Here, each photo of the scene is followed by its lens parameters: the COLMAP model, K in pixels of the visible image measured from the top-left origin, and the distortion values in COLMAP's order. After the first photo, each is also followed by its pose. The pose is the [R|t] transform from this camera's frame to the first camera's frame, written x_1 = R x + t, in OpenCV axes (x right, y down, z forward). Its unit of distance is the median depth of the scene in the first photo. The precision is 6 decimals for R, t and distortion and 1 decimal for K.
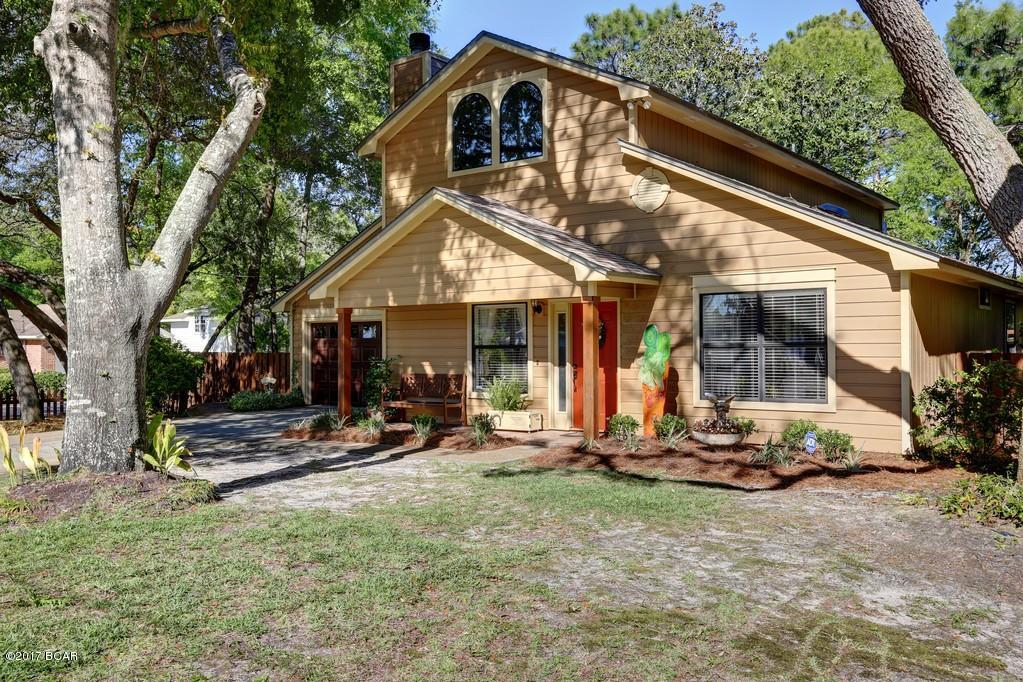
lens RADIAL K [[865.3, 0, 510.9], [0, 865.3, 319.8], [0, 0, 1]] dist [0.424622, -0.000612]
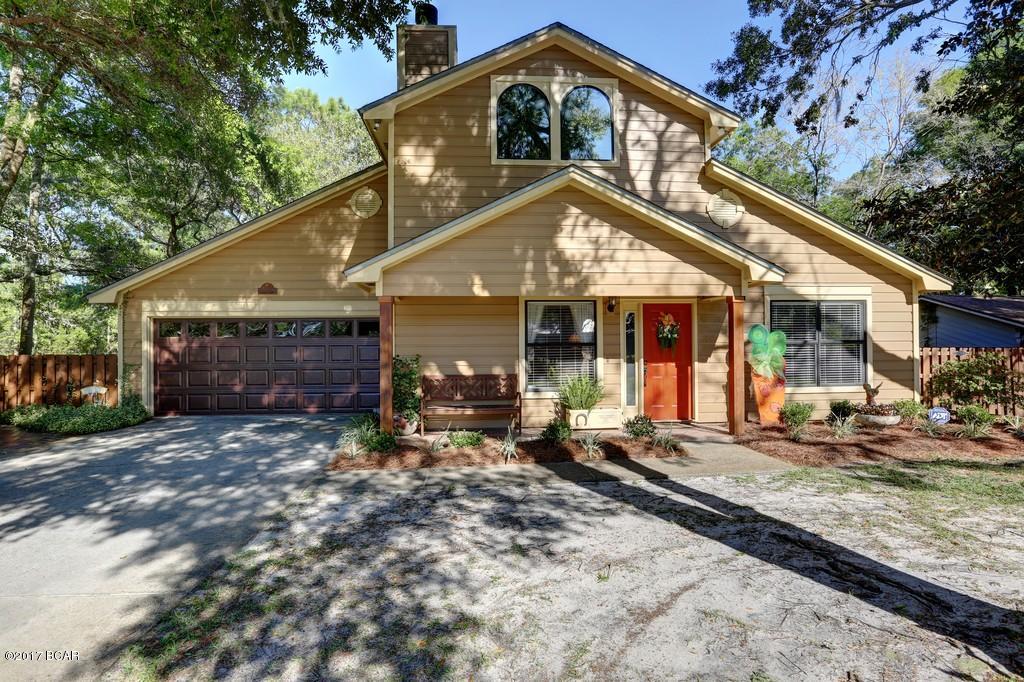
lens RADIAL K [[526.8, 0, 512.0], [0, 526.8, 341.0], [0, 0, 1]] dist [-0.026393, 0.001138]
pose [[0.736495, 0.002317, 0.676439, -0.480877], [-0.020899, 0.999595, 0.019330, 0.018974], [-0.676120, -0.028373, 0.736245, 0.641767]]
